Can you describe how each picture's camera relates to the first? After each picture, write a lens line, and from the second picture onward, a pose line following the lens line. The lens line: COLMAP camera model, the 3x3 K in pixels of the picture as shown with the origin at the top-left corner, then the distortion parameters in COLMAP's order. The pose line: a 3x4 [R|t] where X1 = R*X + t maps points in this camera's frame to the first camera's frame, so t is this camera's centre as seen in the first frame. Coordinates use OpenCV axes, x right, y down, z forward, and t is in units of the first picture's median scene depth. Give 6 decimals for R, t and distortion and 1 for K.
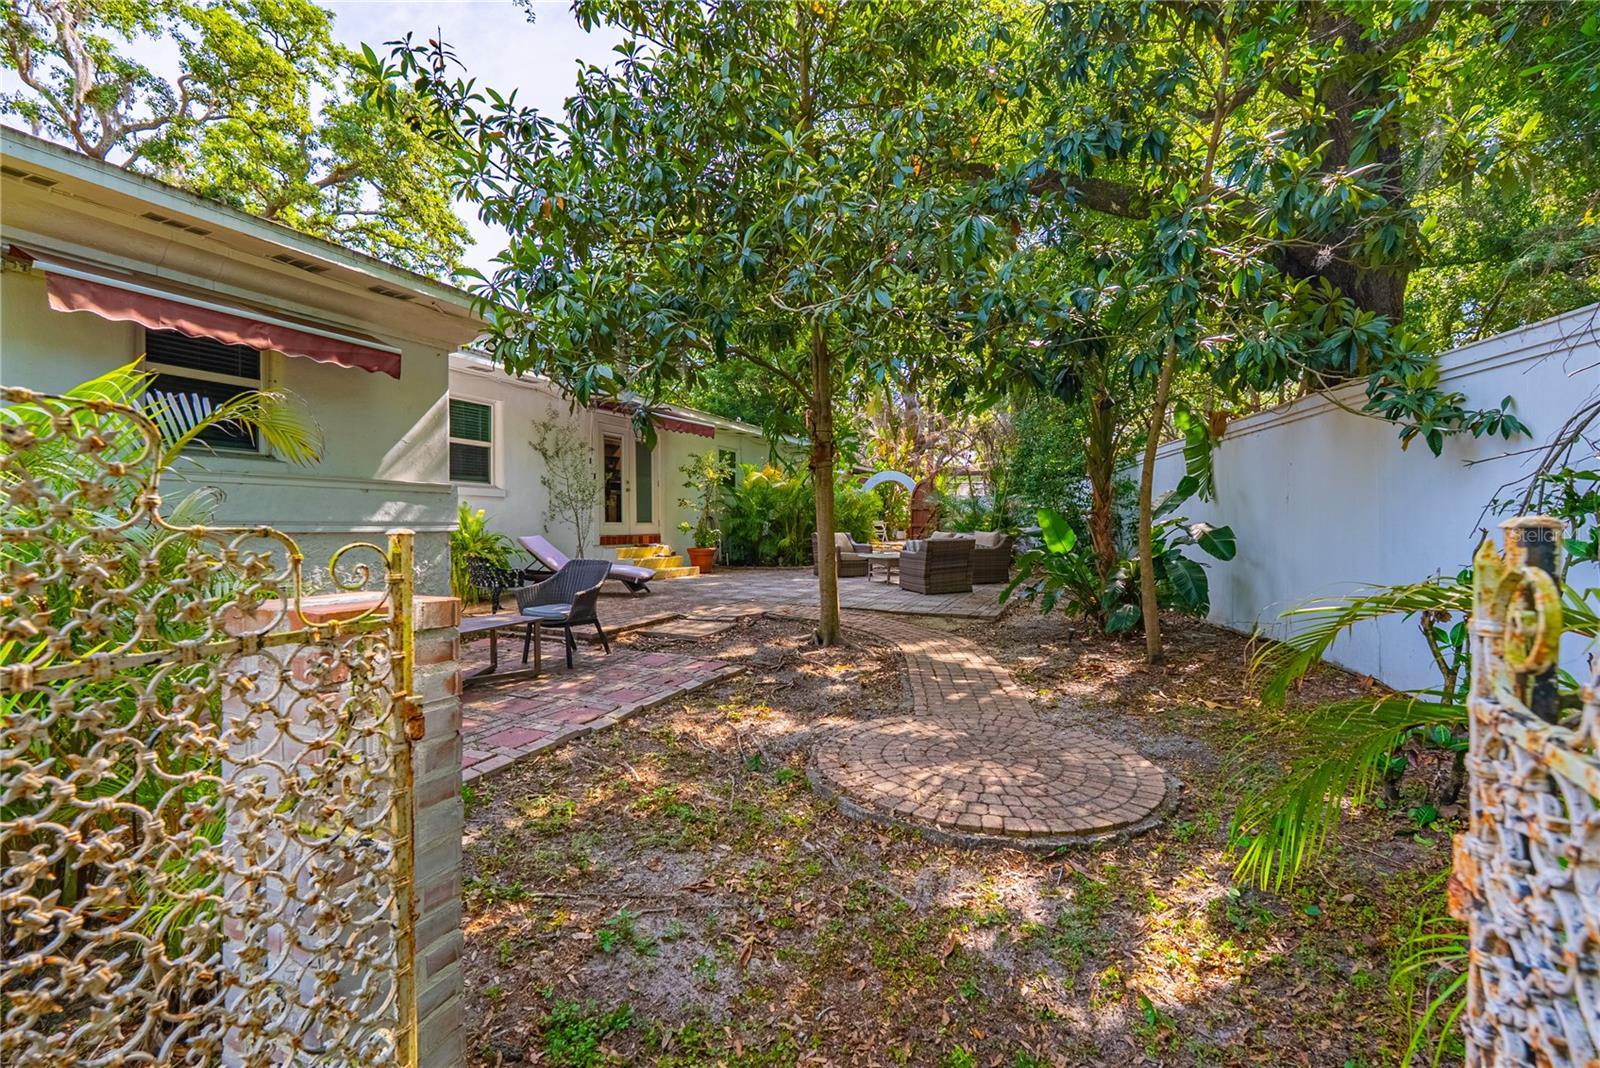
lens RADIAL K [[711.6, 0, 802.5], [0, 711.6, 523.6], [0, 0, 1]] dist [0.003179, -0.000750]
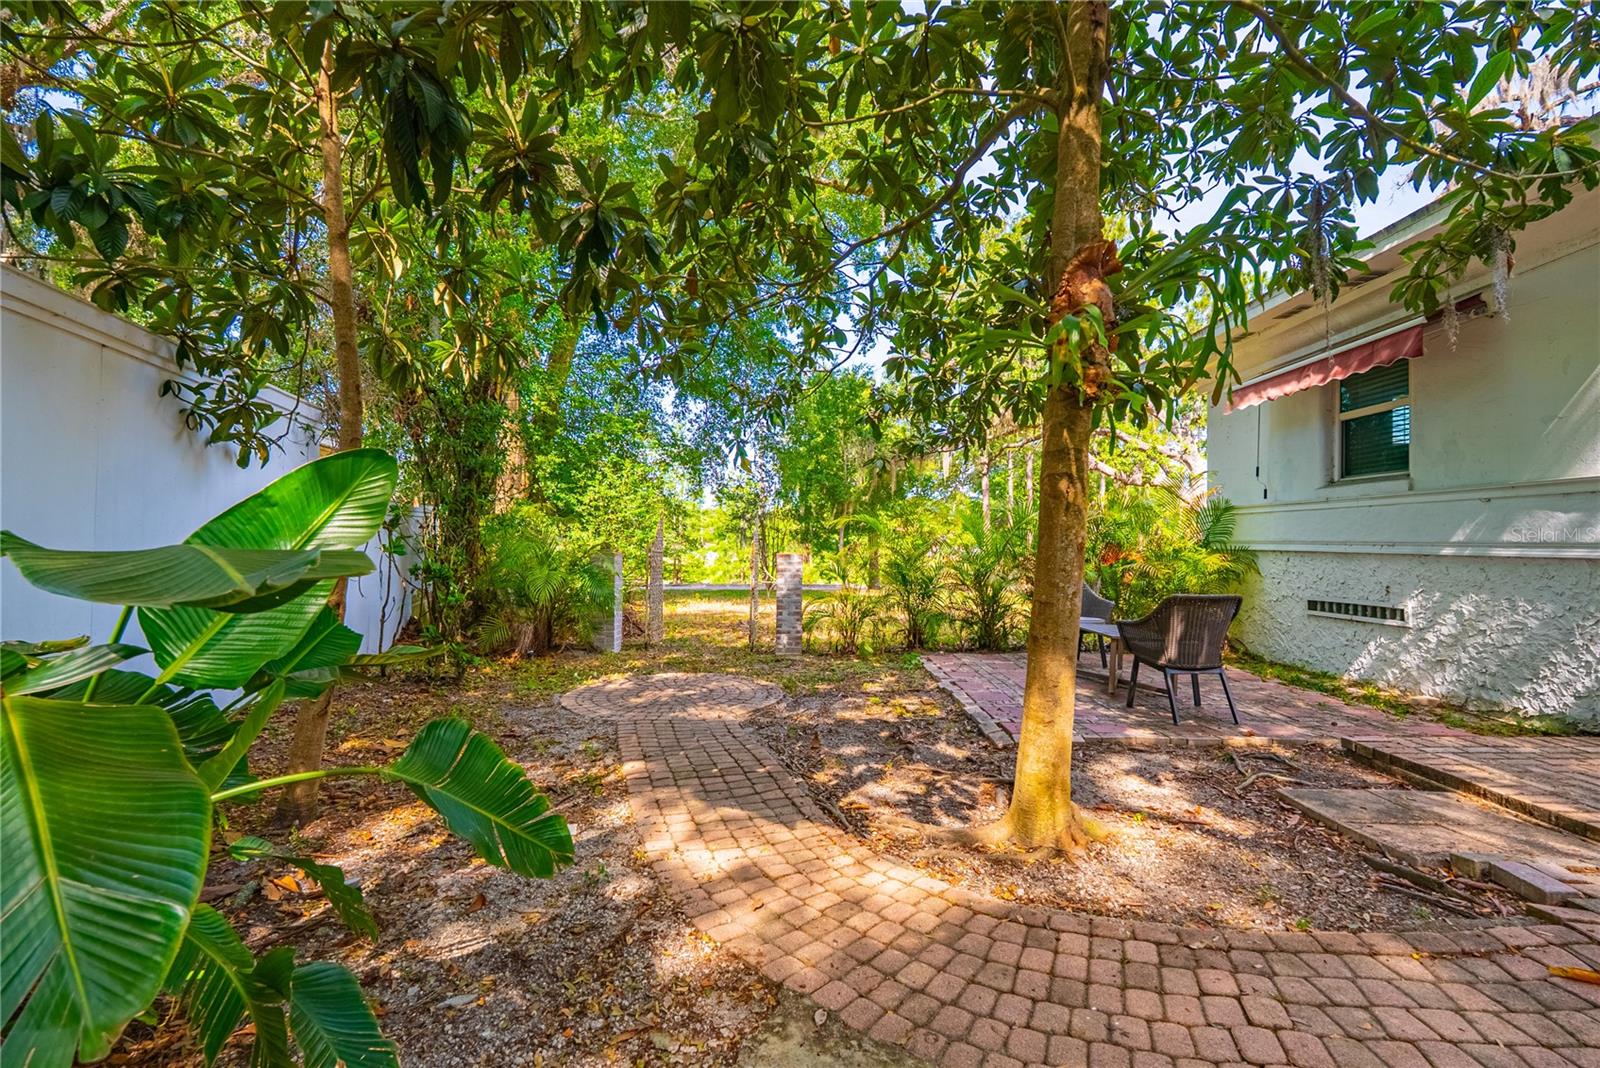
lens RADIAL K [[711.6, 0, 798.1], [0, 711.6, 535.9], [0, 0, 1]] dist [0.003179, -0.000750]
pose [[-0.917465, -0.002300, -0.397811, 0.218371], [0.000228, 0.999980, -0.006307, -0.003099], [0.397817, -0.005877, -0.917446, 0.886797]]
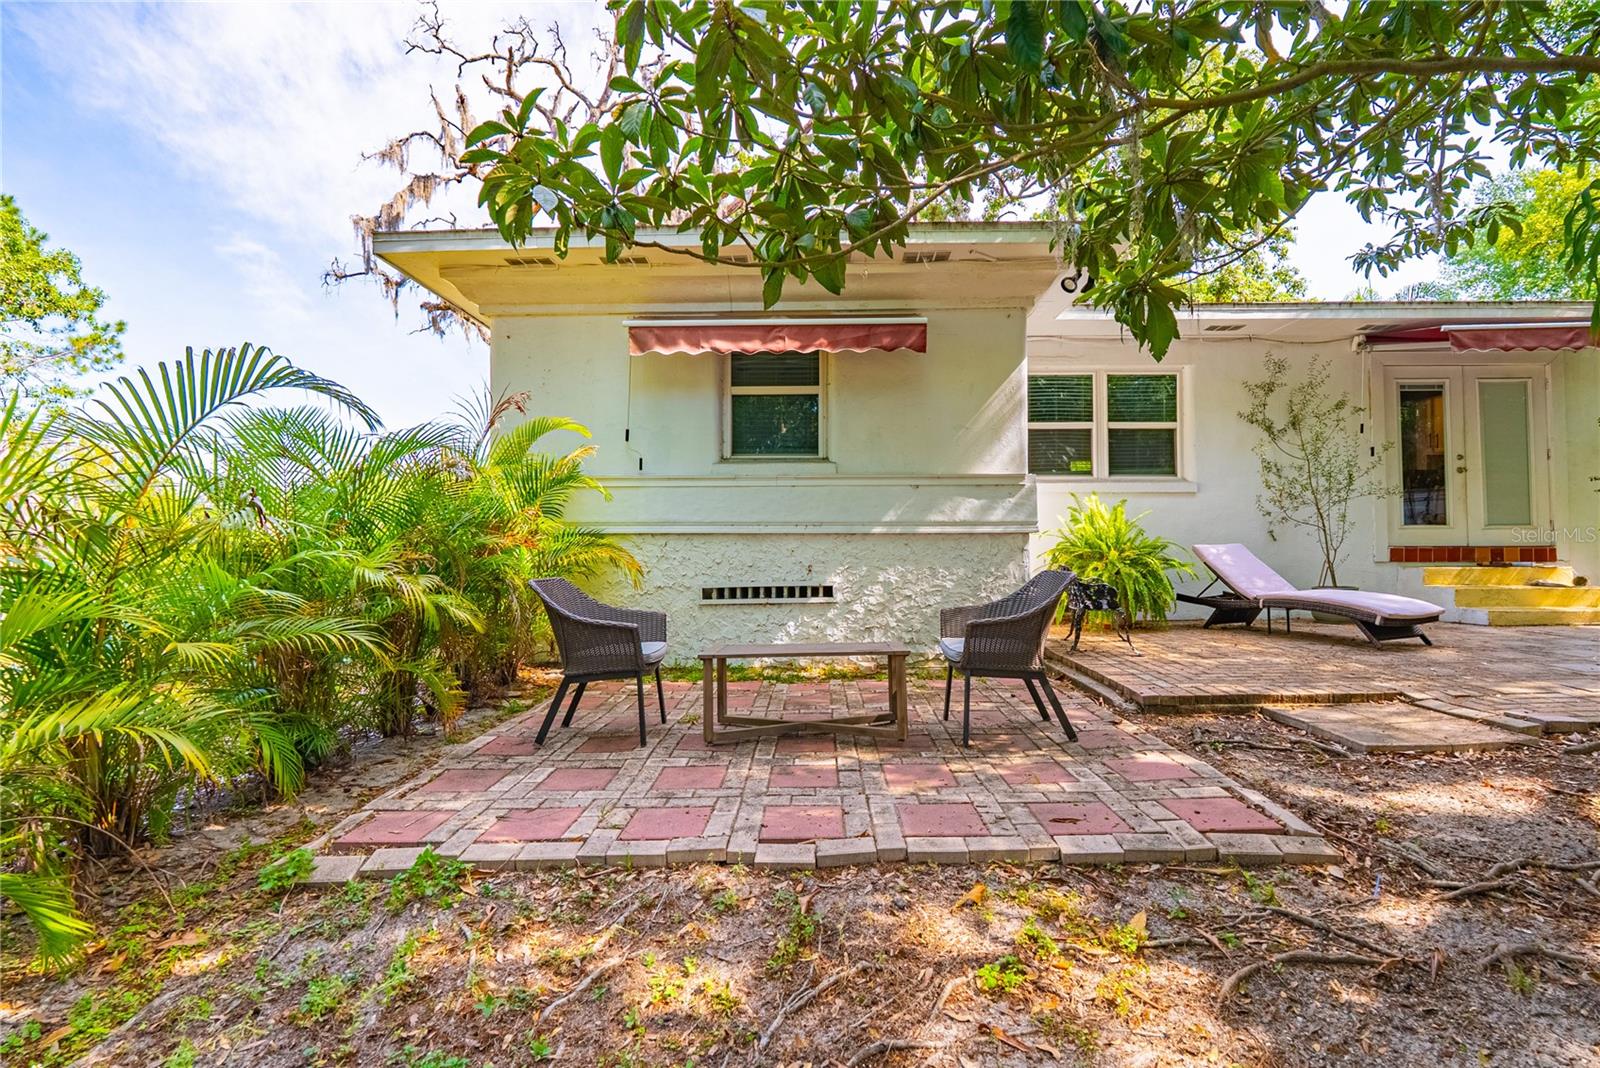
lens RADIAL K [[711.6, 0, 796.6], [0, 711.6, 537.5], [0, 0, 1]] dist [0.003179, -0.000750]
pose [[0.402779, -0.014034, -0.915190, 0.091857], [0.004095, 0.999900, -0.013531, 0.018298], [0.915288, 0.001703, 0.402796, 0.317870]]
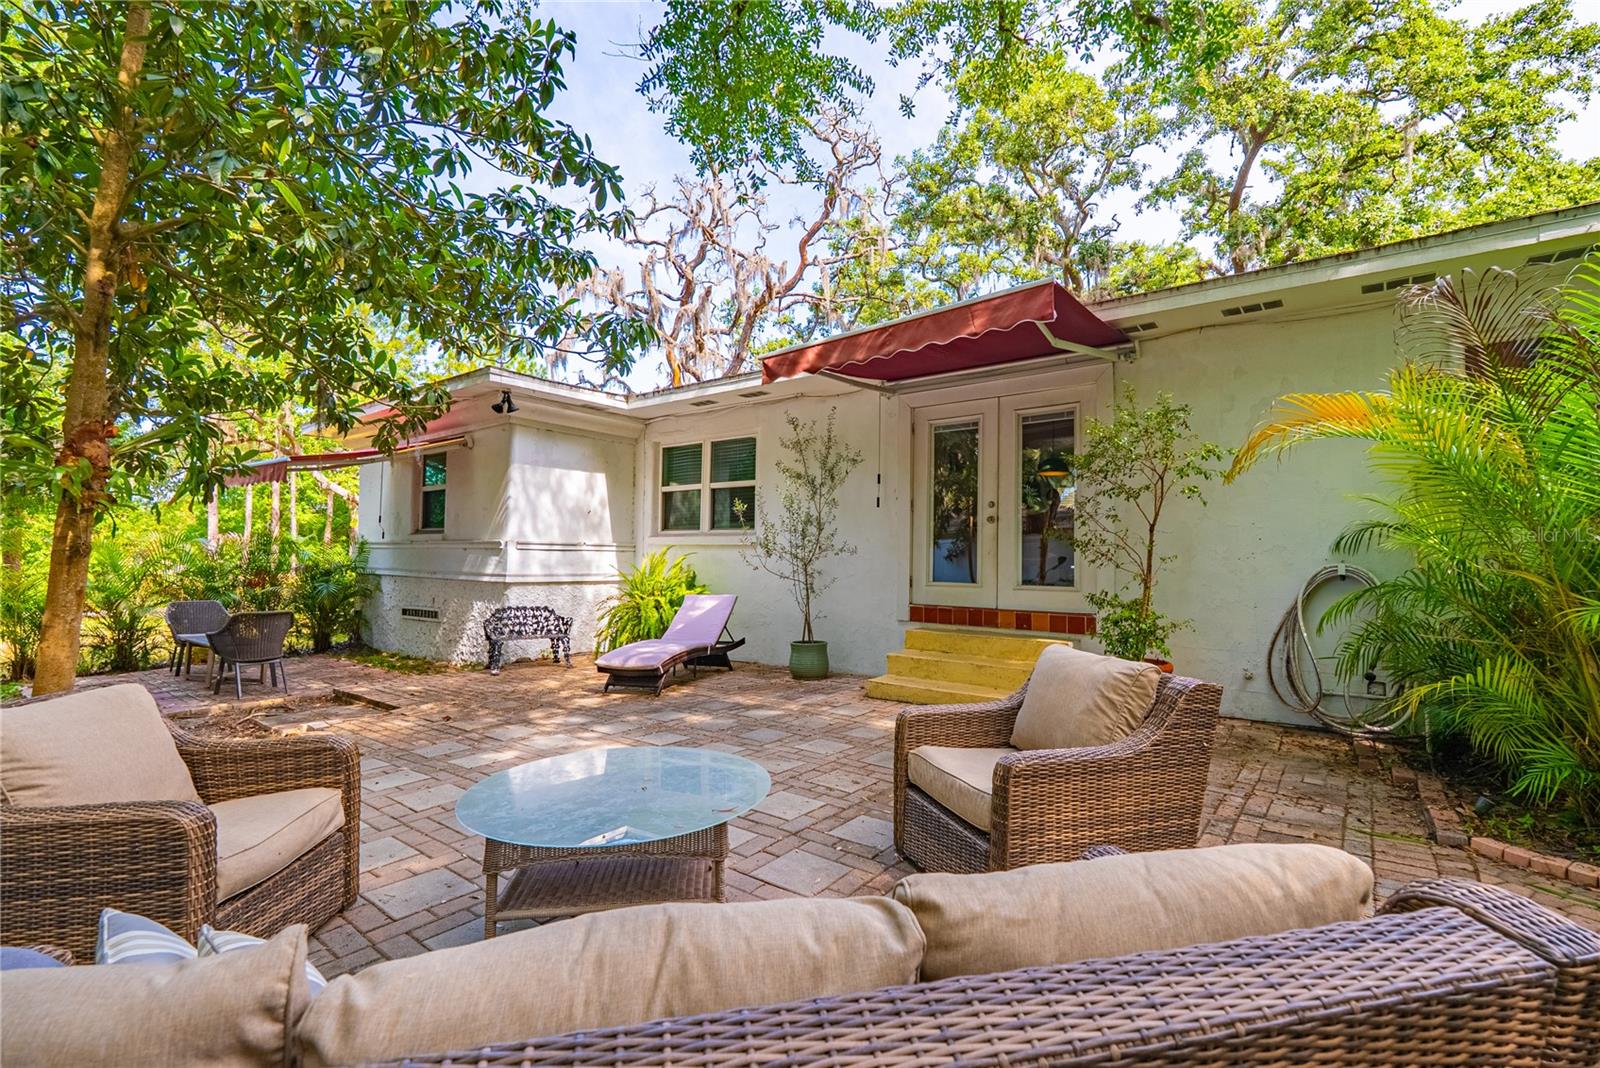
lens RADIAL K [[711.6, 0, 791.3], [0, 711.6, 535.5], [0, 0, 1]] dist [0.003179, -0.000750]
pose [[-0.242792, -0.027769, -0.969681, 0.349803], [-0.007675, 0.999614, -0.026705, -0.026297], [0.970048, 0.000959, -0.242912, 1.224864]]
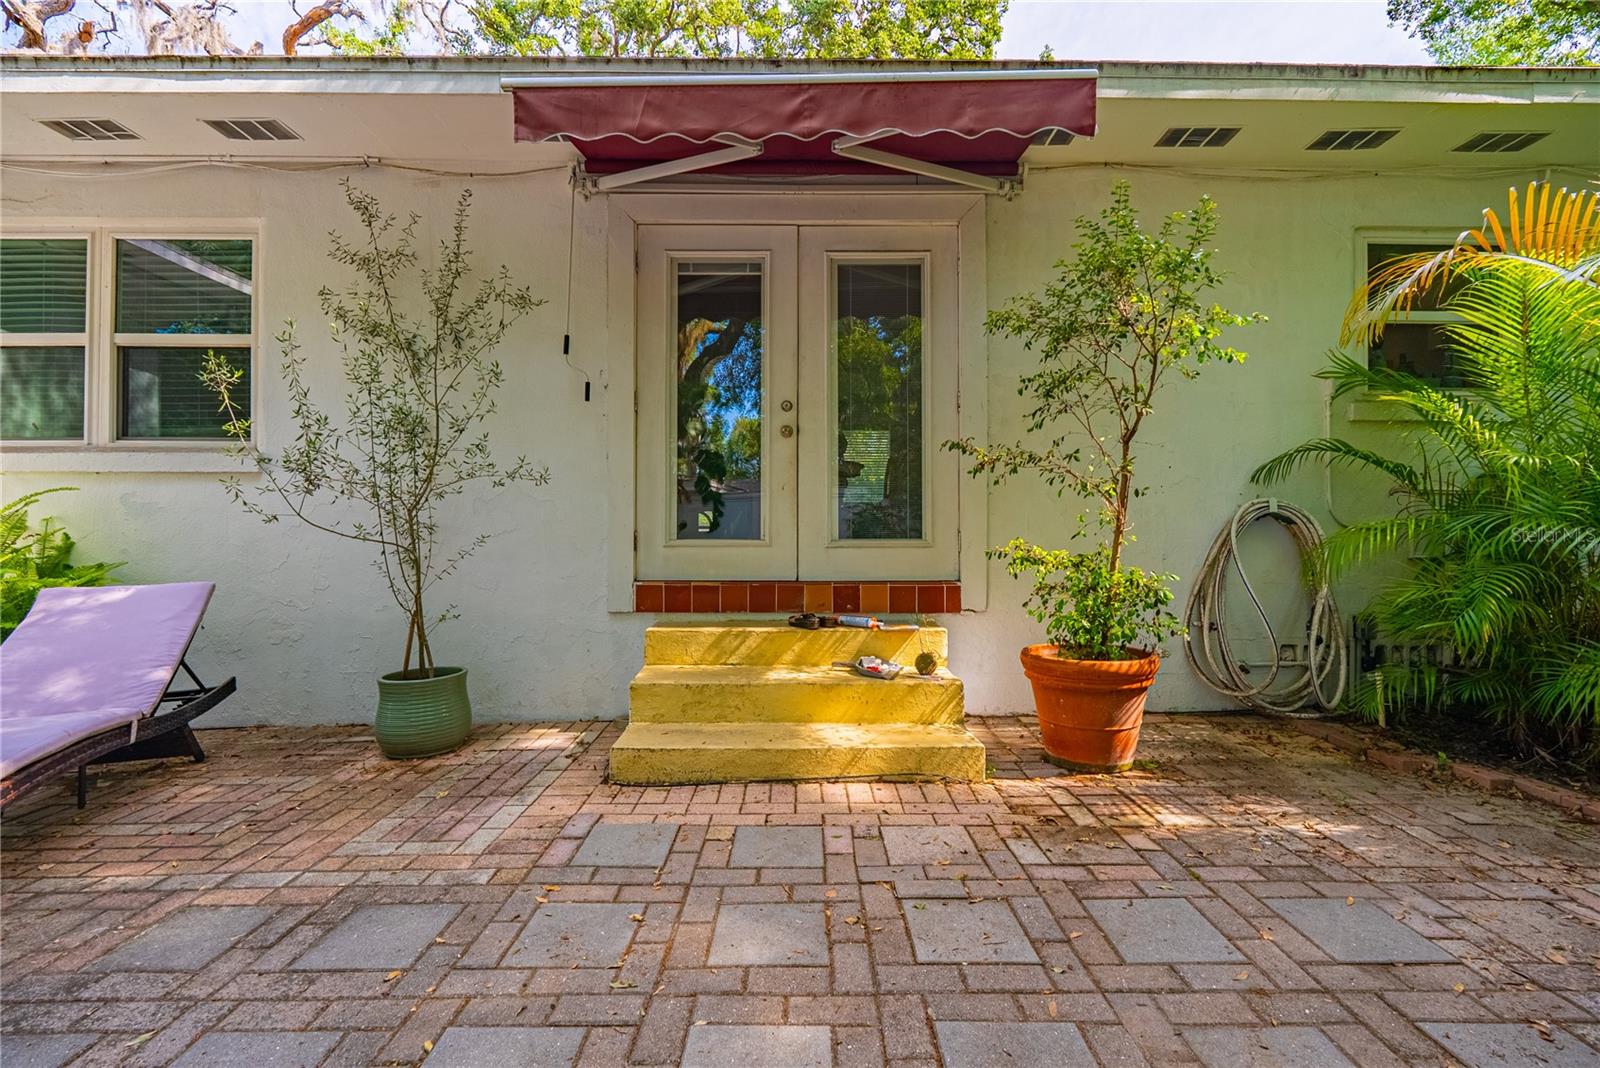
lens RADIAL K [[711.6, 0, 804.1], [0, 711.6, 536.6], [0, 0, 1]] dist [0.003179, -0.000750]
pose [[0.415970, 0.005514, -0.909362, 0.038302], [0.000009, 0.999982, 0.006068, -0.005484], [0.909378, -0.002532, 0.415962, 1.095982]]
